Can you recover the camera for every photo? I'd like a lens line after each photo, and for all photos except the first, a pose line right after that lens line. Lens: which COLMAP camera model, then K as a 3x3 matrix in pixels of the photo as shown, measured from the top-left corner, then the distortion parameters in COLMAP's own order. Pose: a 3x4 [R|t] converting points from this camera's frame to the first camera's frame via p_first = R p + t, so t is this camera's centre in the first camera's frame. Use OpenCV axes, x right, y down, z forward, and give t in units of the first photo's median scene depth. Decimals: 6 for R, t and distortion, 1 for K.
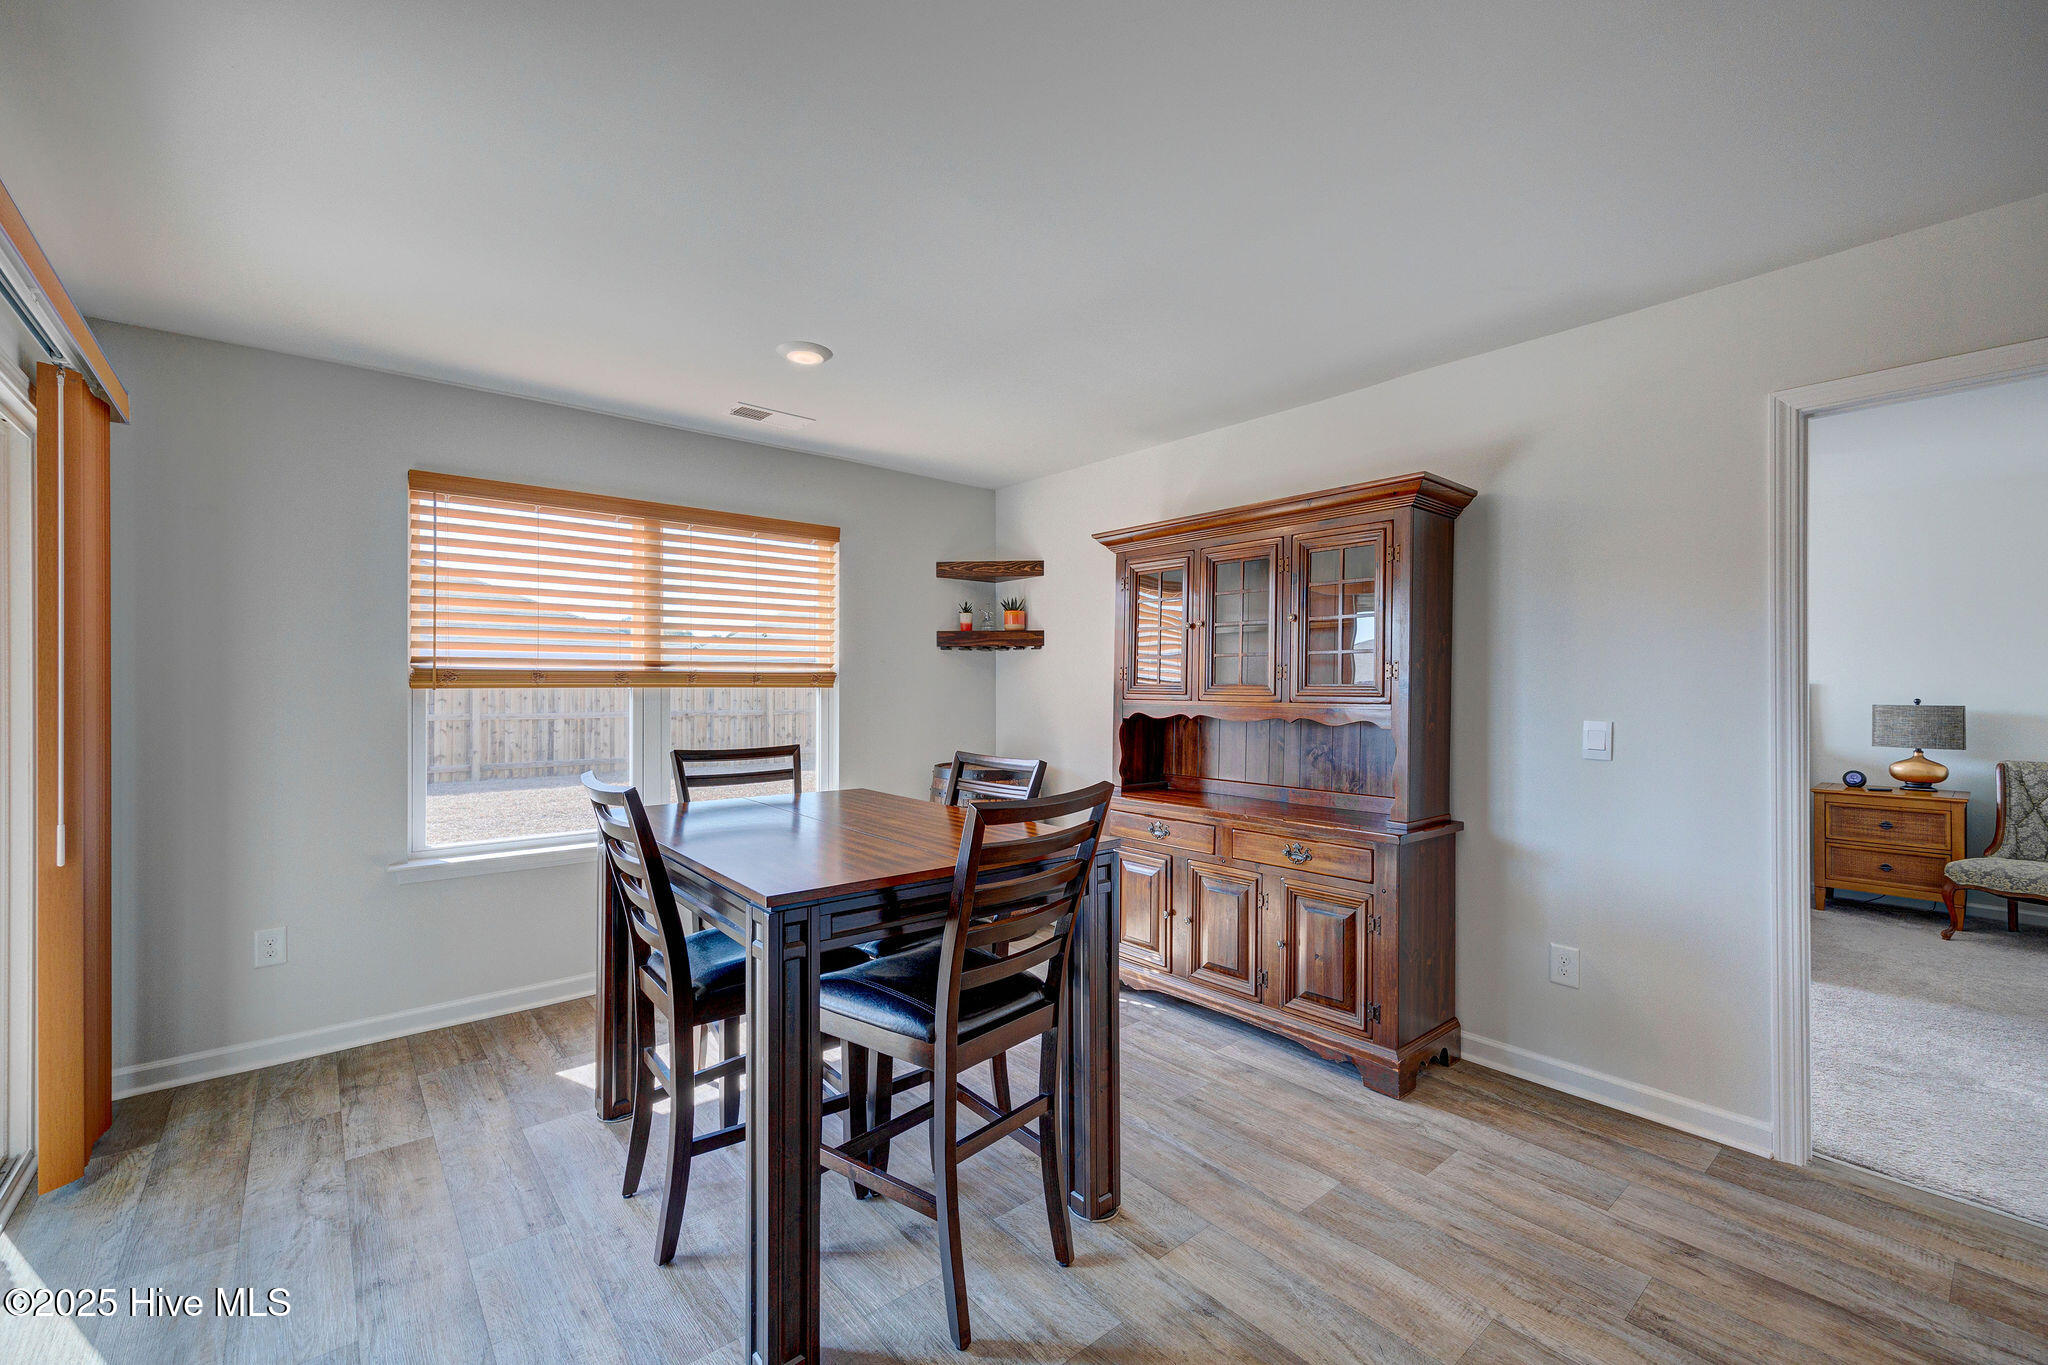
lens RADIAL K [[810.2, 0, 1020.3], [0, 810.2, 689.7], [0, 0, 1]] dist [0.004039, -0.000703]
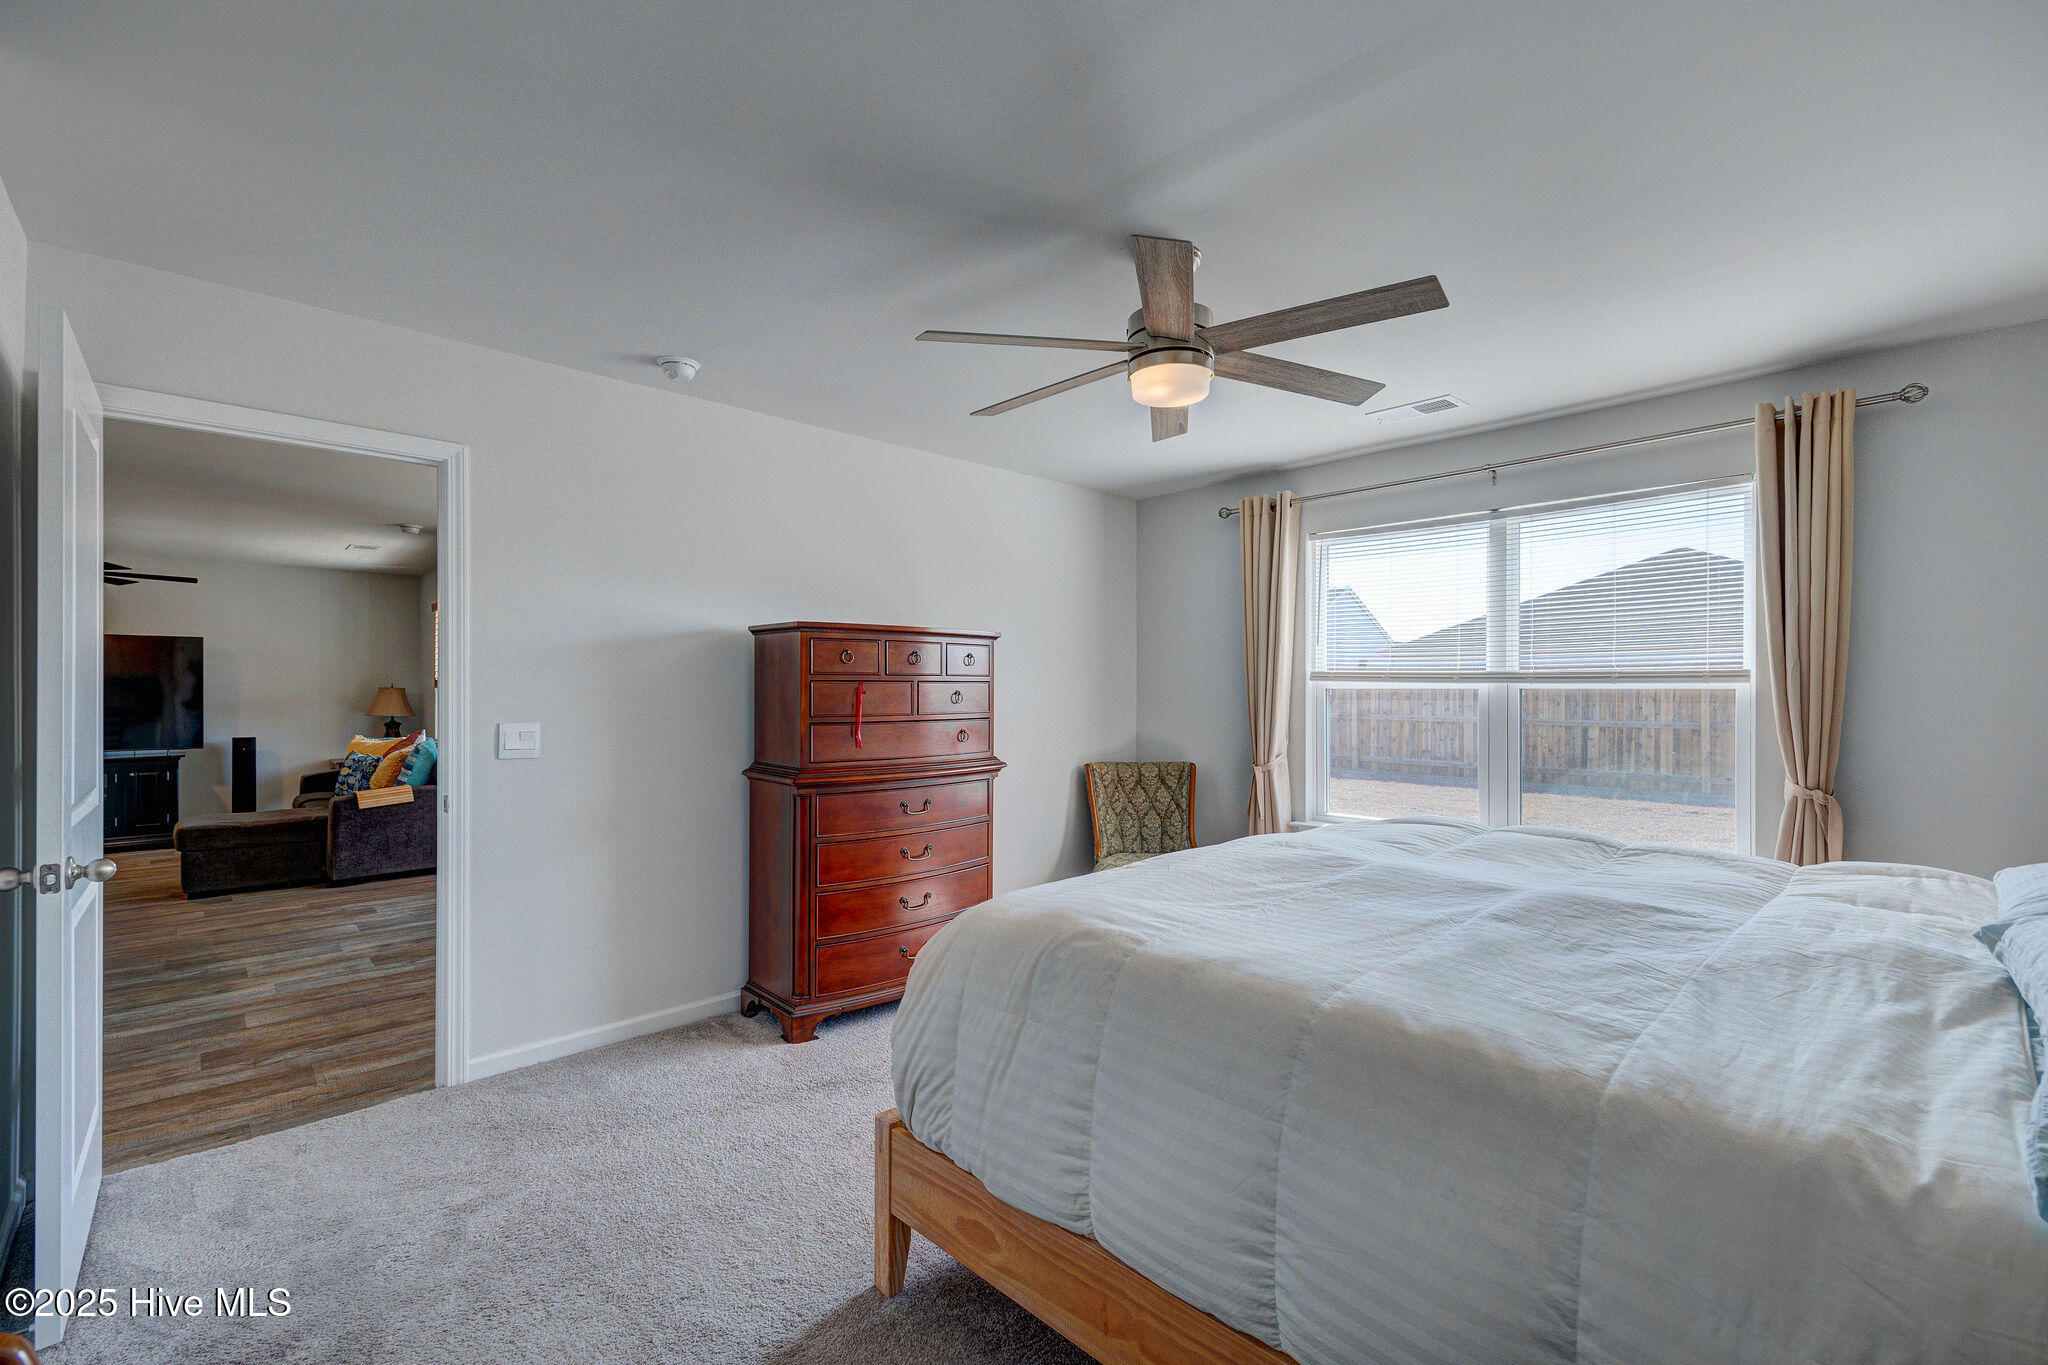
lens RADIAL K [[810.2, 0, 1029.3], [0, 810.2, 680.7], [0, 0, 1]] dist [0.004039, -0.000703]
pose [[0.122816, -0.017552, -0.992274, 0.309273], [-0.000856, 0.999841, -0.017792, 0.000114], [0.992429, 0.003035, 0.122782, 0.233472]]
